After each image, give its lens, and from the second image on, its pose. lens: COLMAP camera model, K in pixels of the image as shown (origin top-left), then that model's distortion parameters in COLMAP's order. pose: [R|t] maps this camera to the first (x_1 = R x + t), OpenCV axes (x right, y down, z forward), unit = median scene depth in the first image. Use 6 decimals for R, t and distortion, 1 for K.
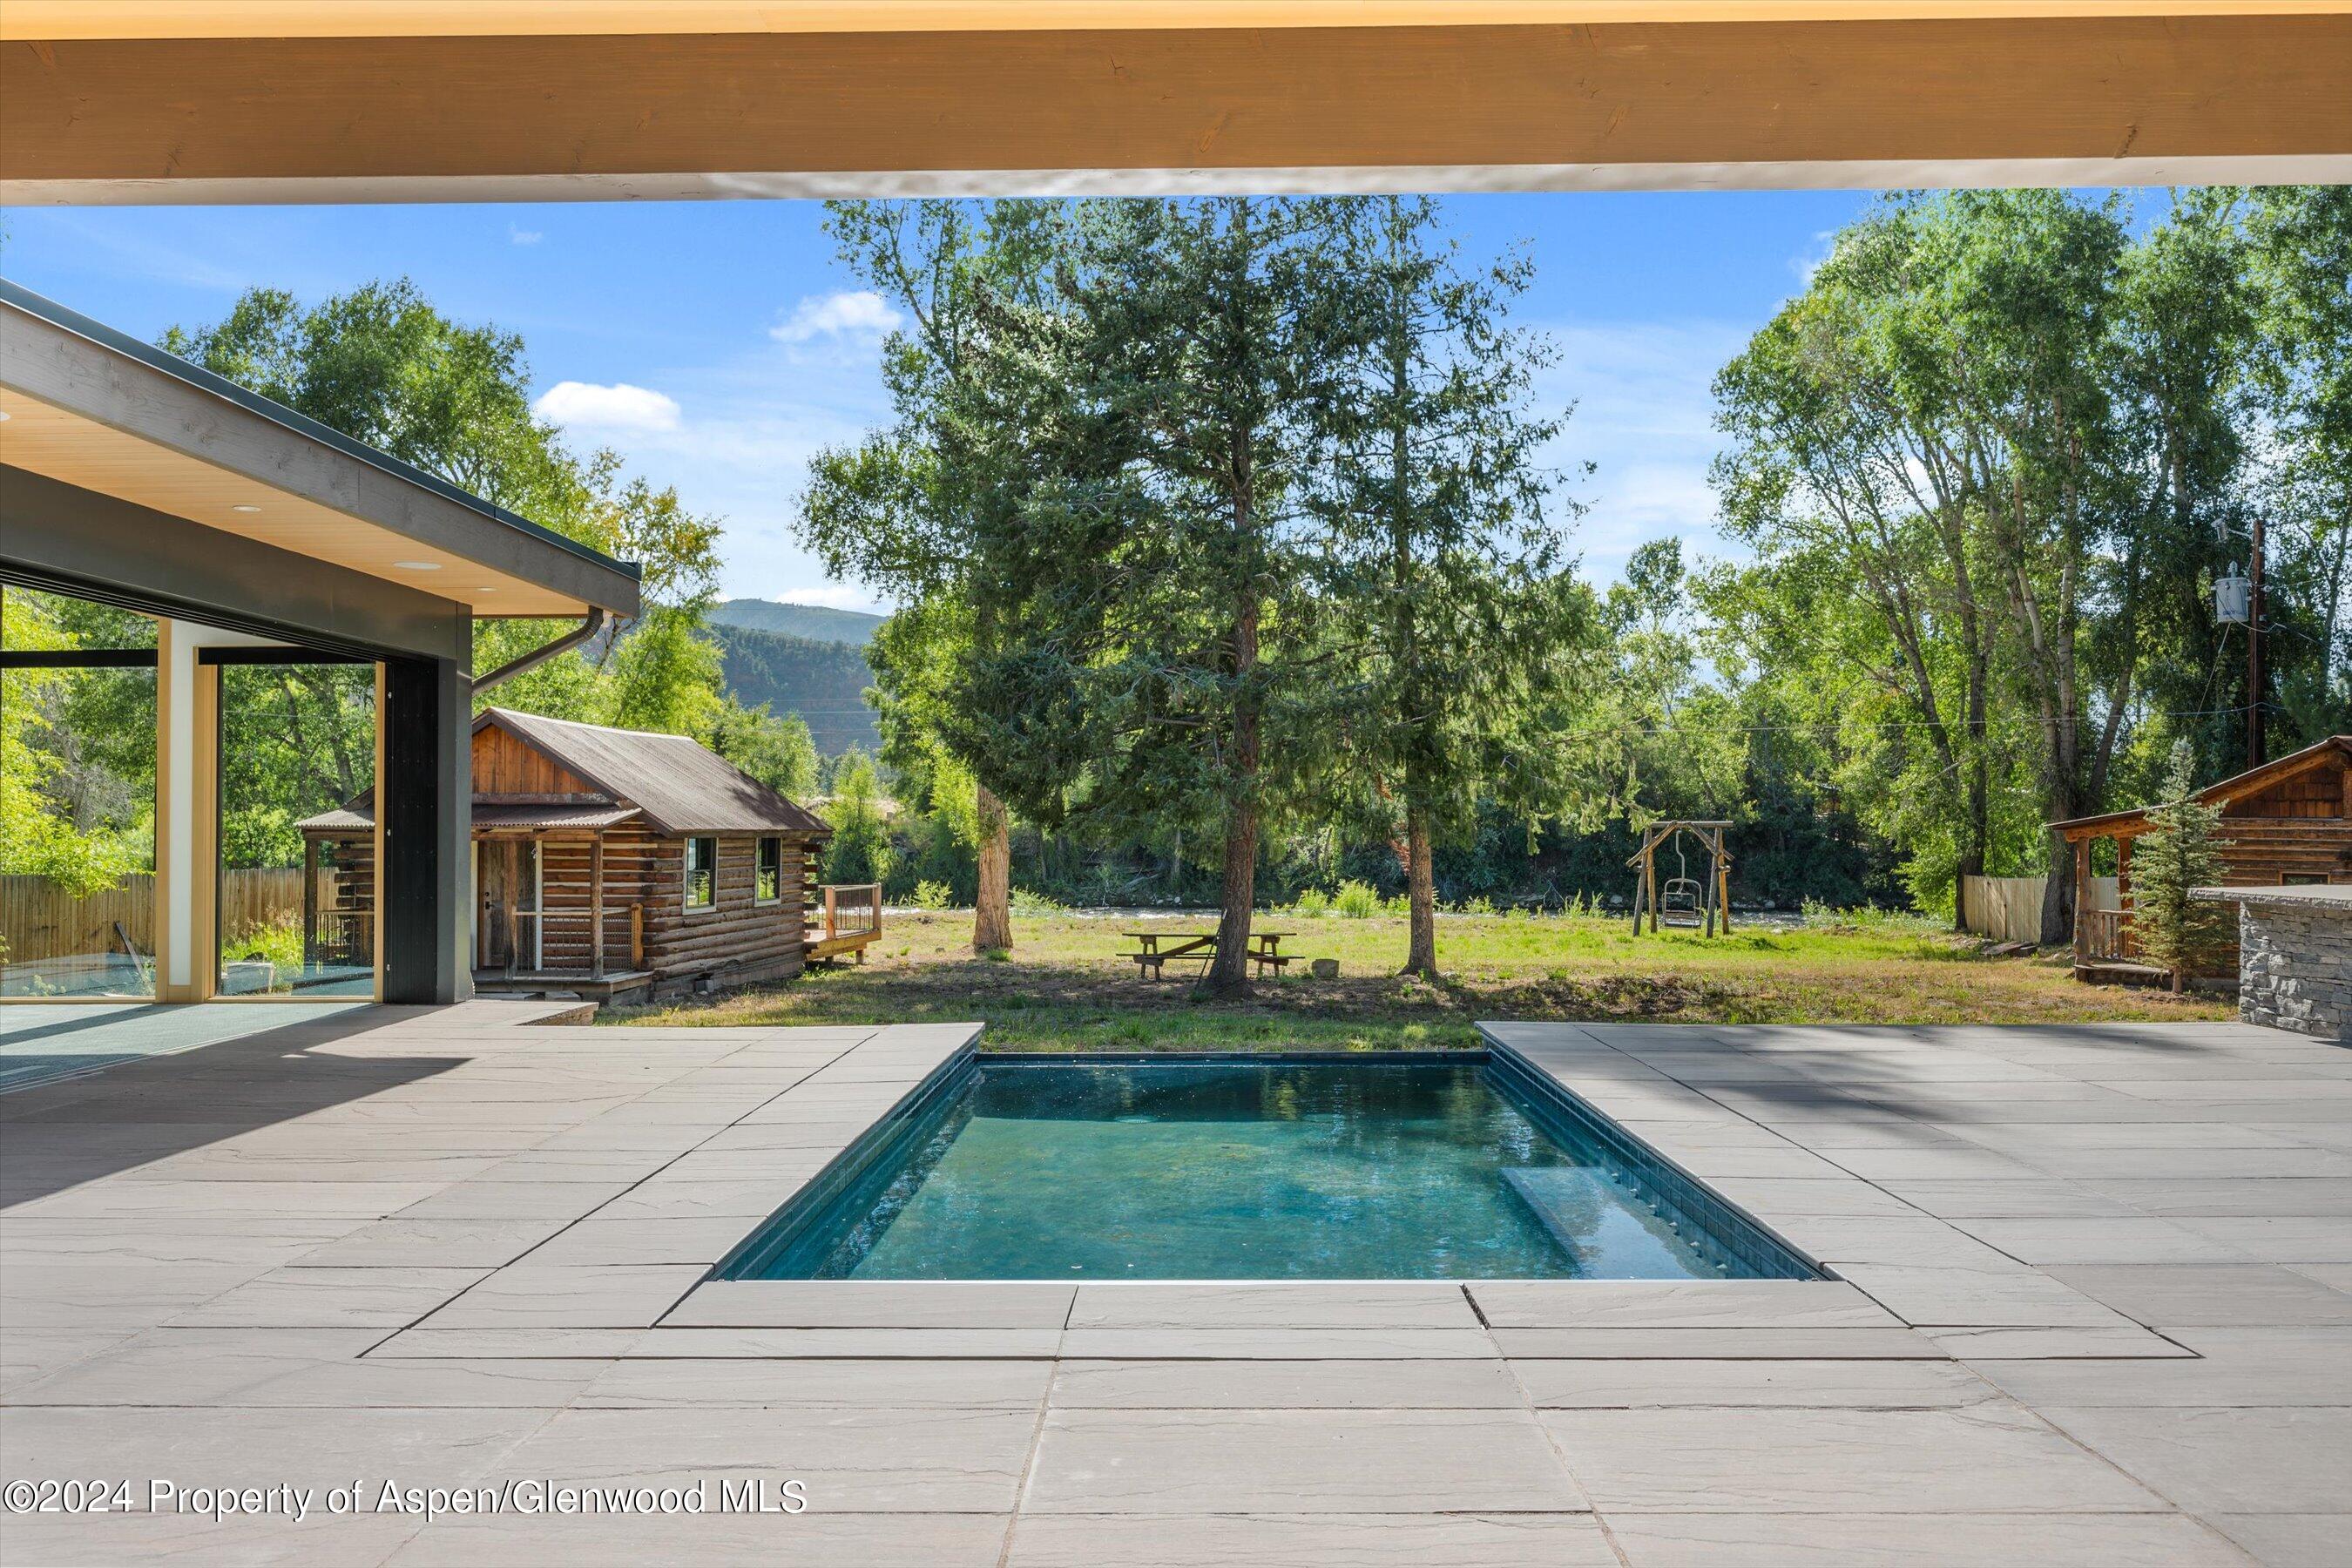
lens RADIAL K [[1842.4, 0, 1176.0], [0, 1842.4, 784.0], [0, 0, 1]] dist [-0.000316, -0.002990]
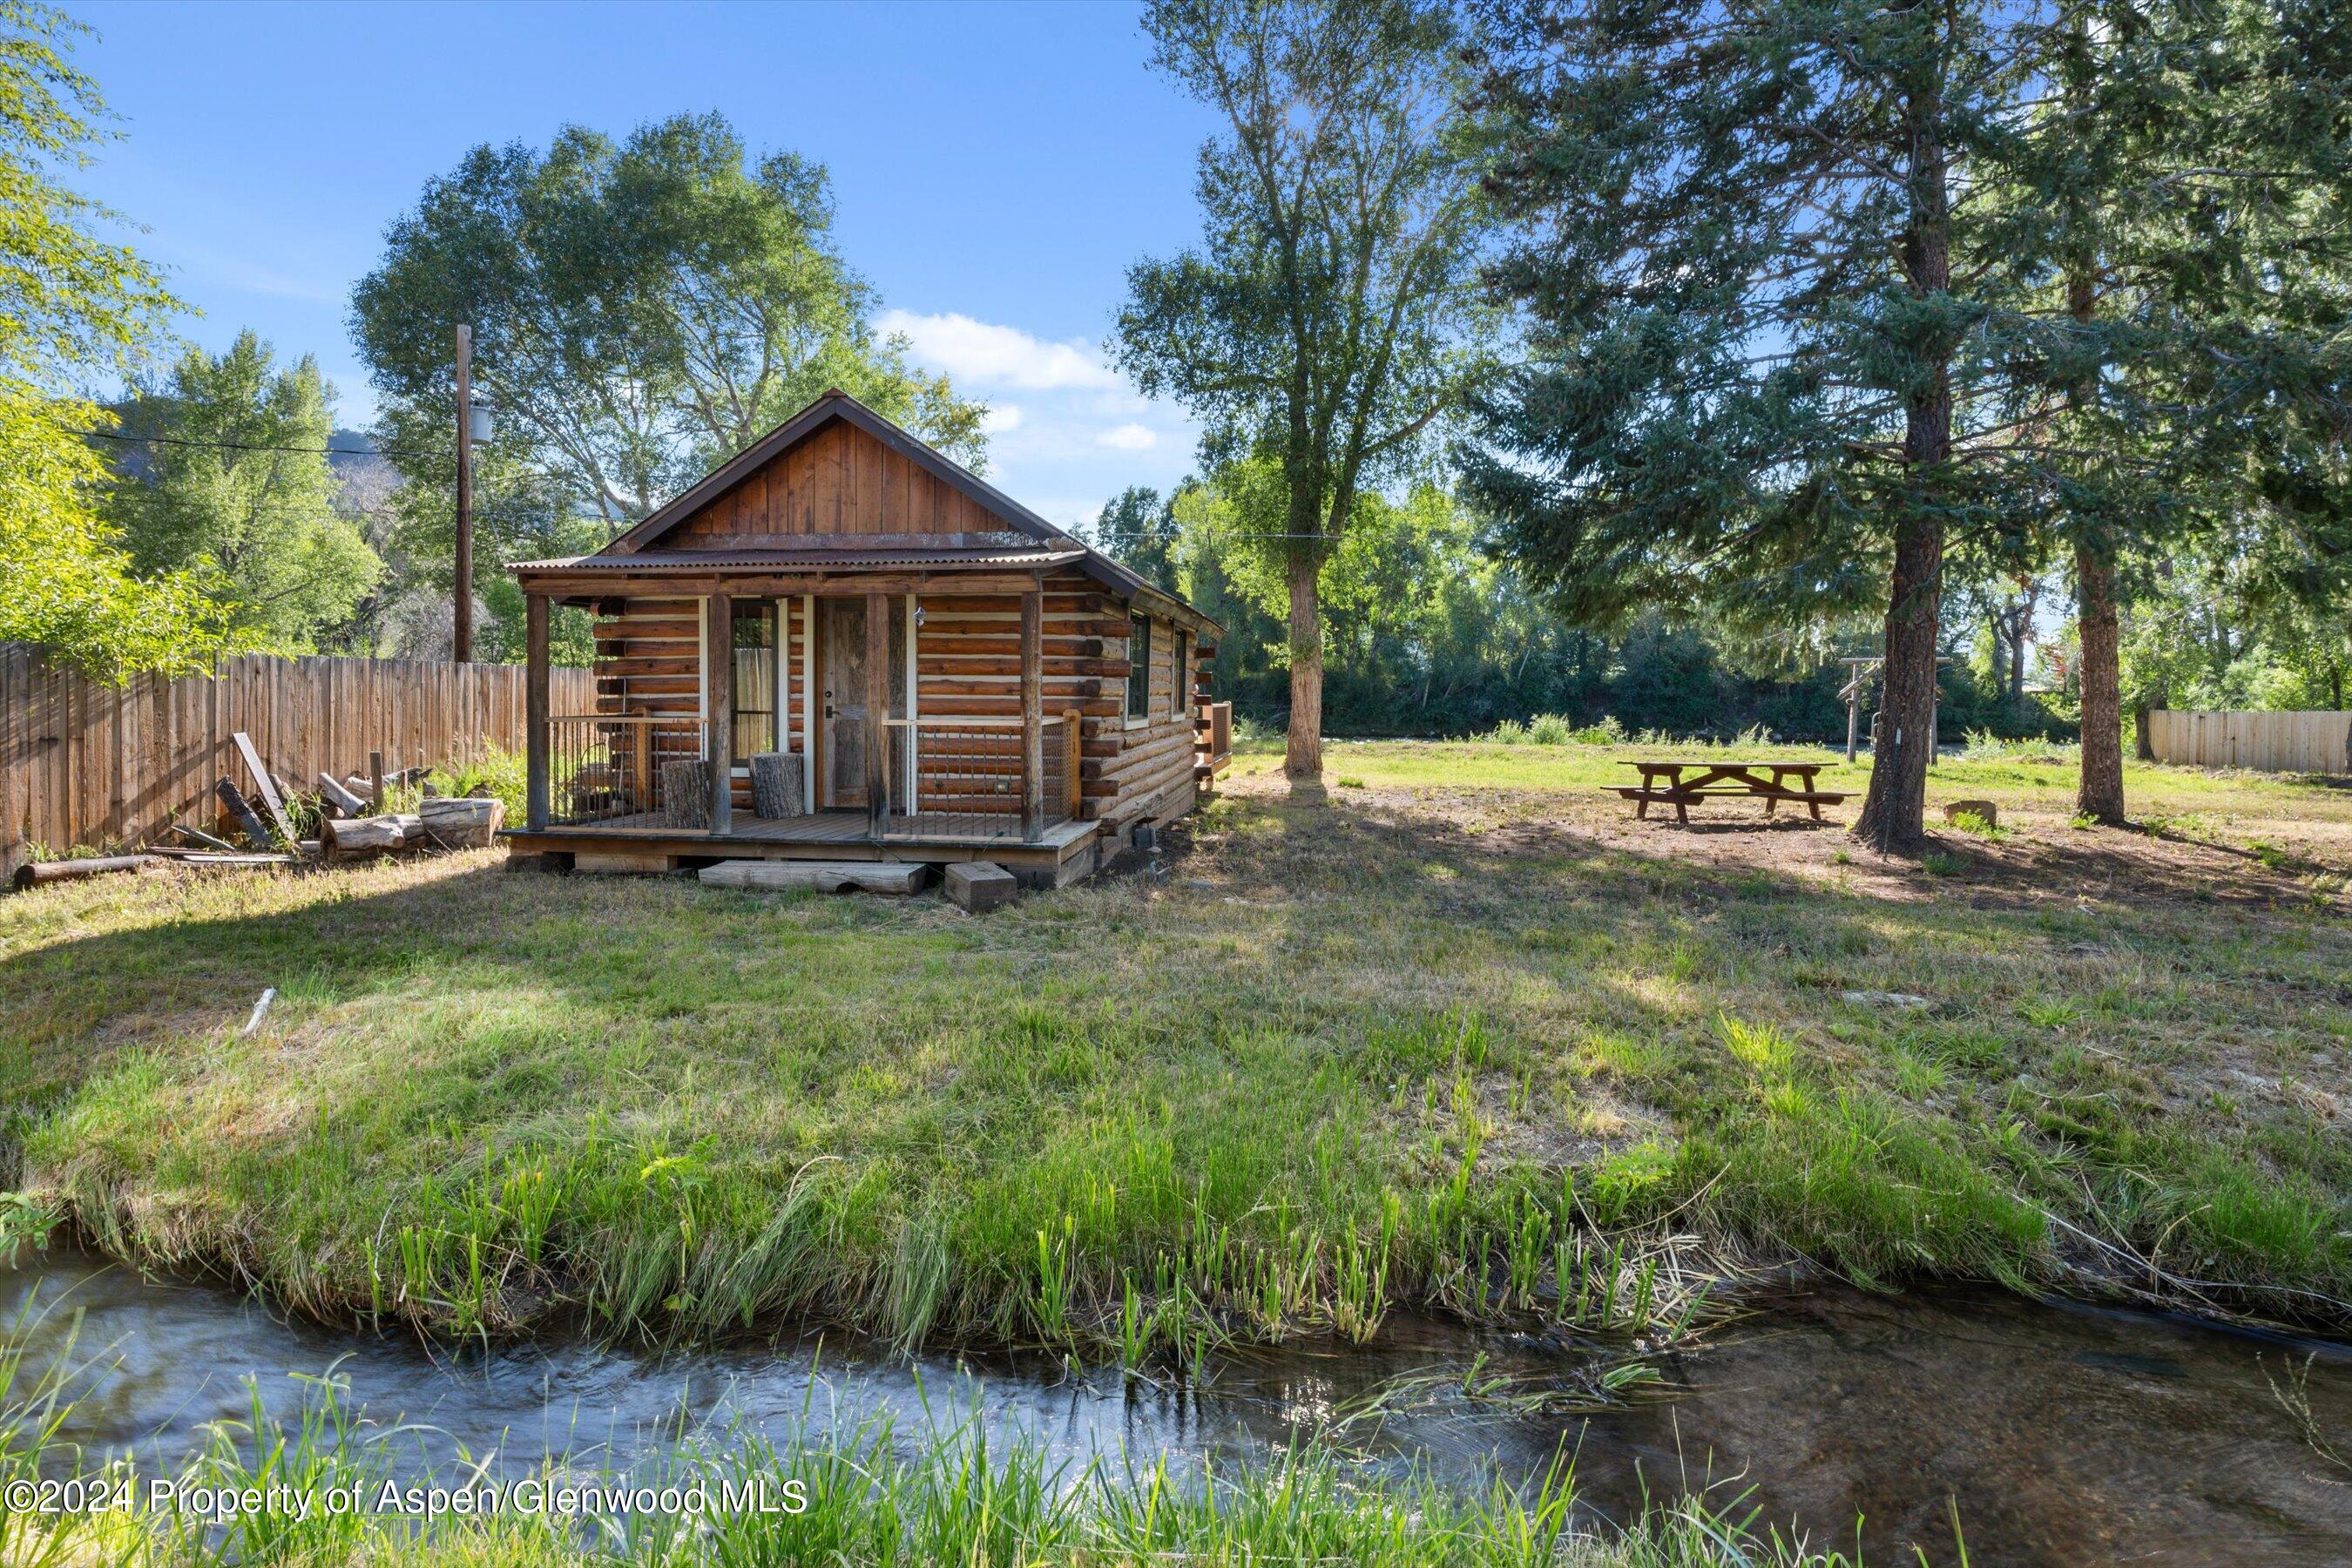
lens RADIAL K [[1143.6, 0, 1171.6], [0, 1143.6, 706.5], [0, 0, 1]] dist [-0.000561, -0.000104]
pose [[0.999595, 0.007864, -0.027357, -0.245853], [-0.006810, 0.999239, 0.038415, 0.048195], [0.027639, -0.038213, 0.998887, 0.611278]]
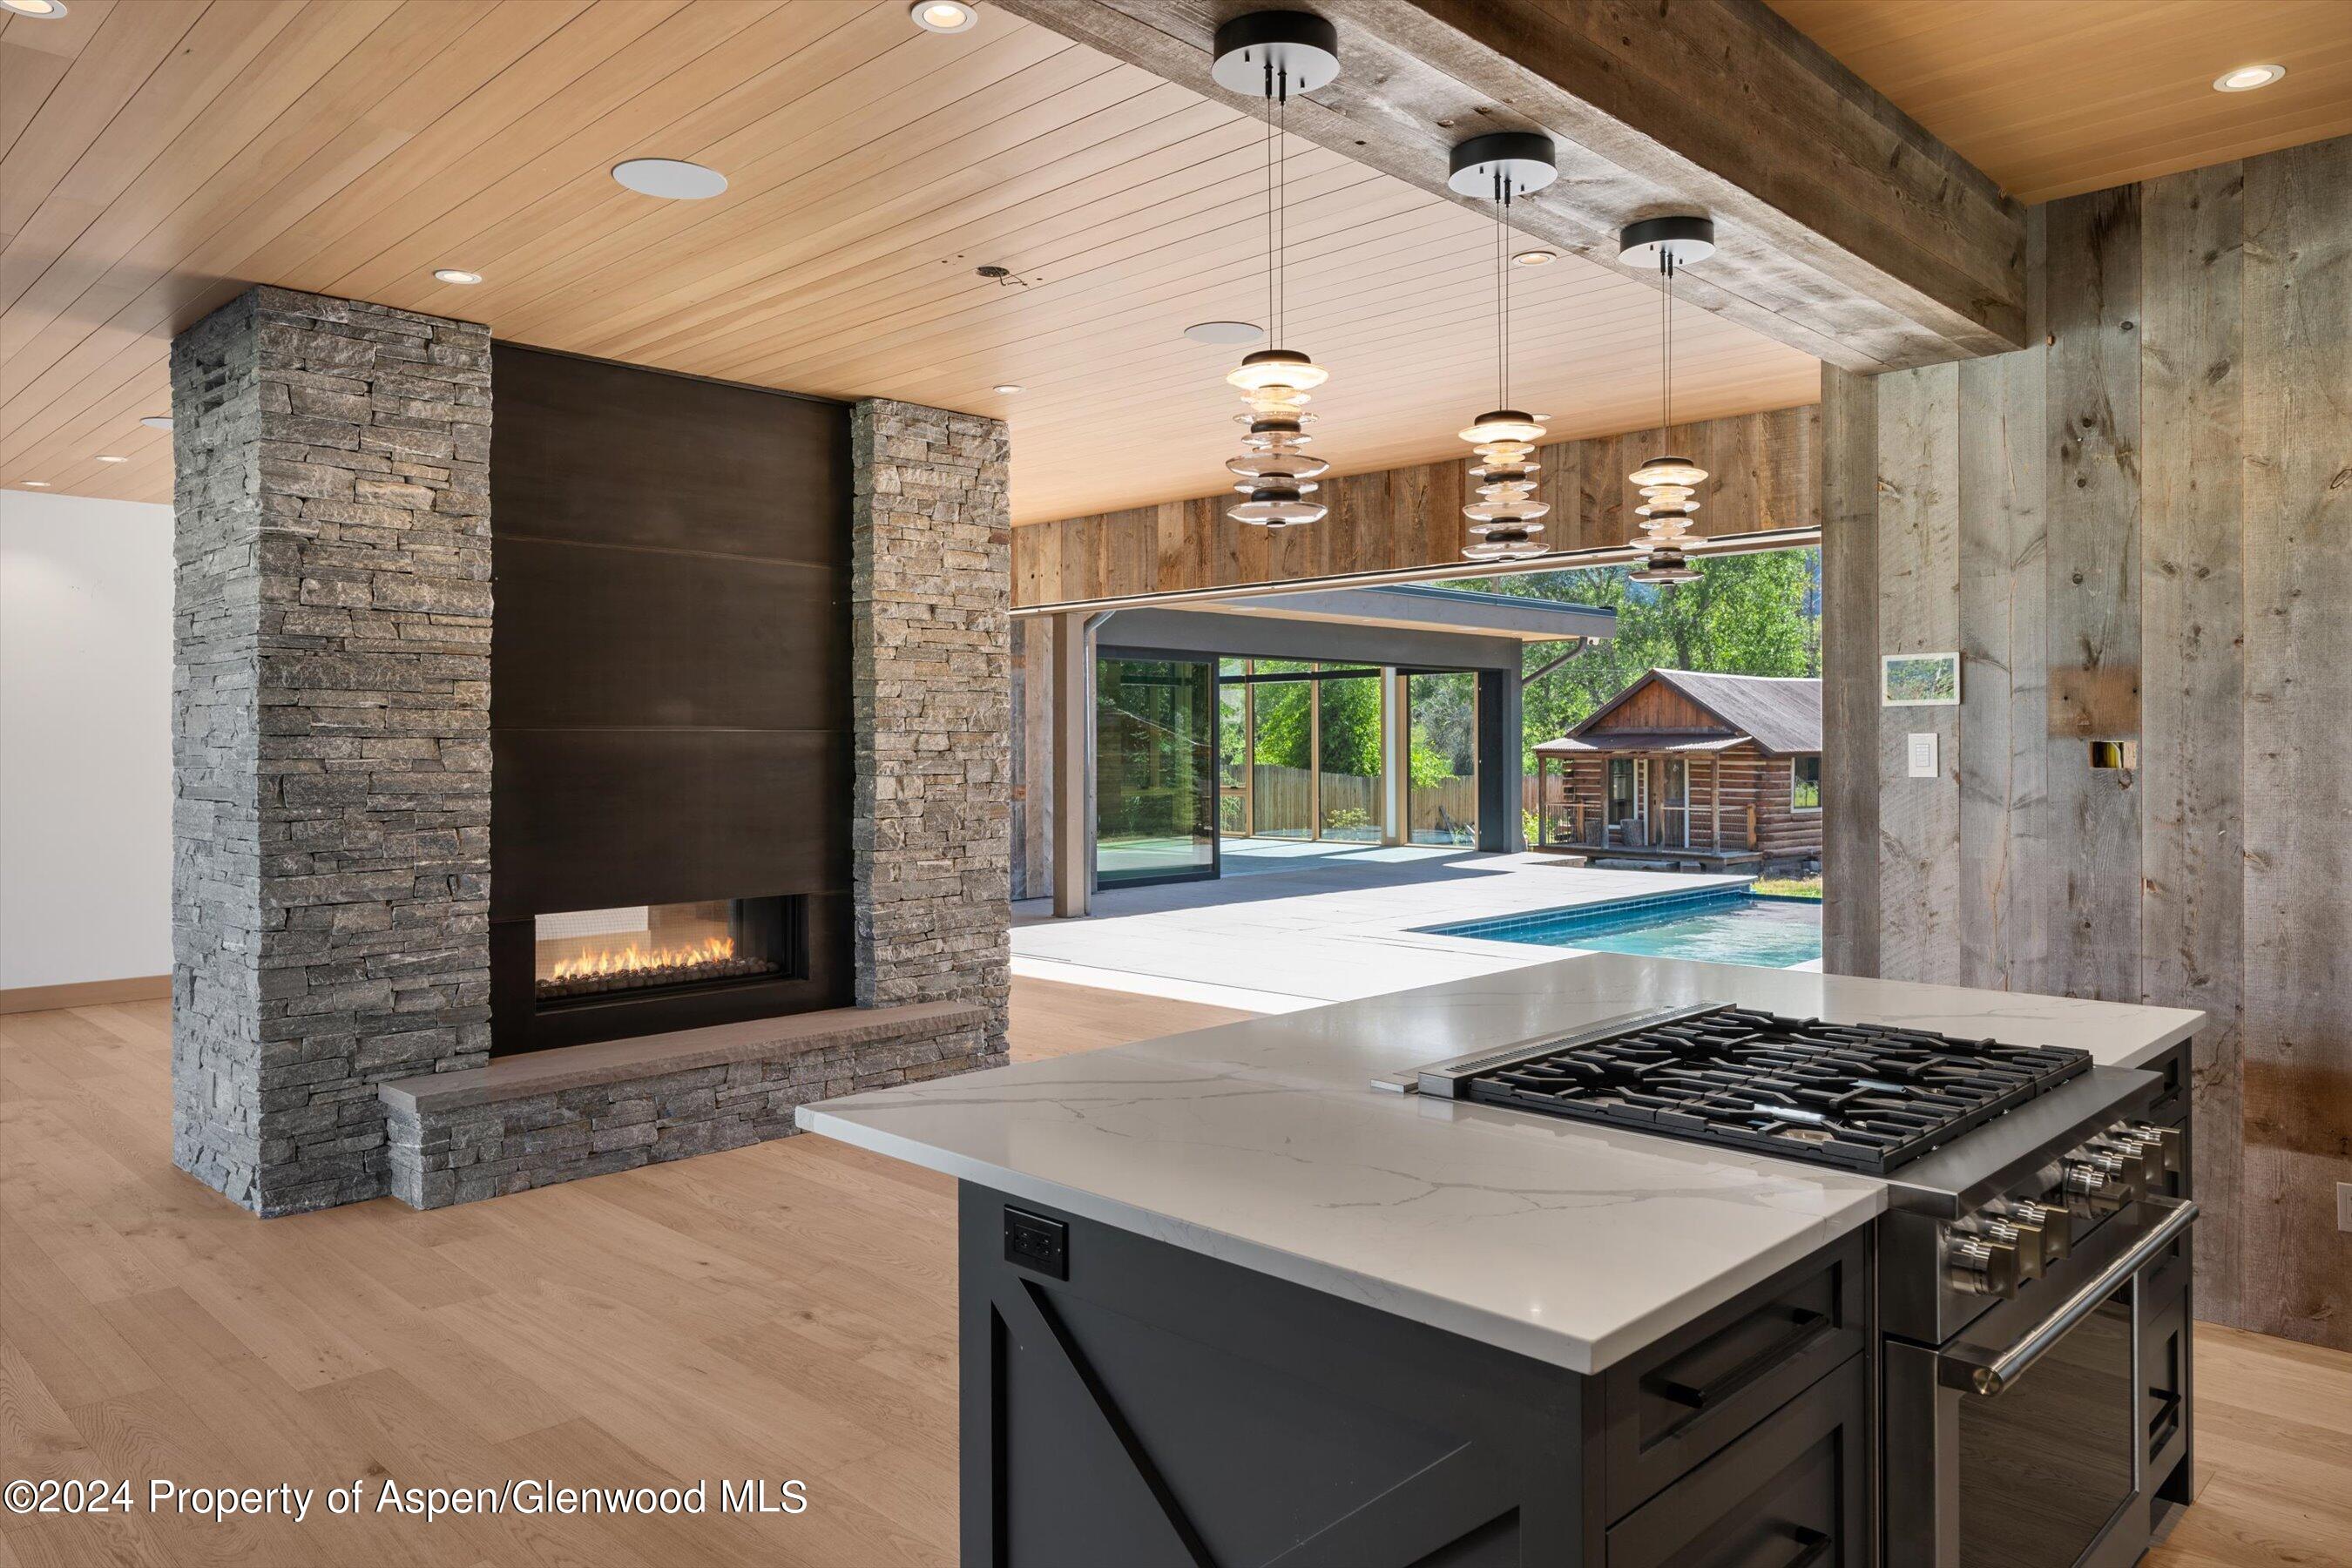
lens RADIAL K [[1608.5, 0, 1137.9], [0, 1608.5, 763.1], [0, 0, 1]] dist [0.002790, 0.001878]
pose [[0.714836, 0.010396, -0.699215, 0.232528], [0.018405, 0.999263, 0.033674, -0.016583], [0.699050, -0.036940, 0.714118, -0.210603]]
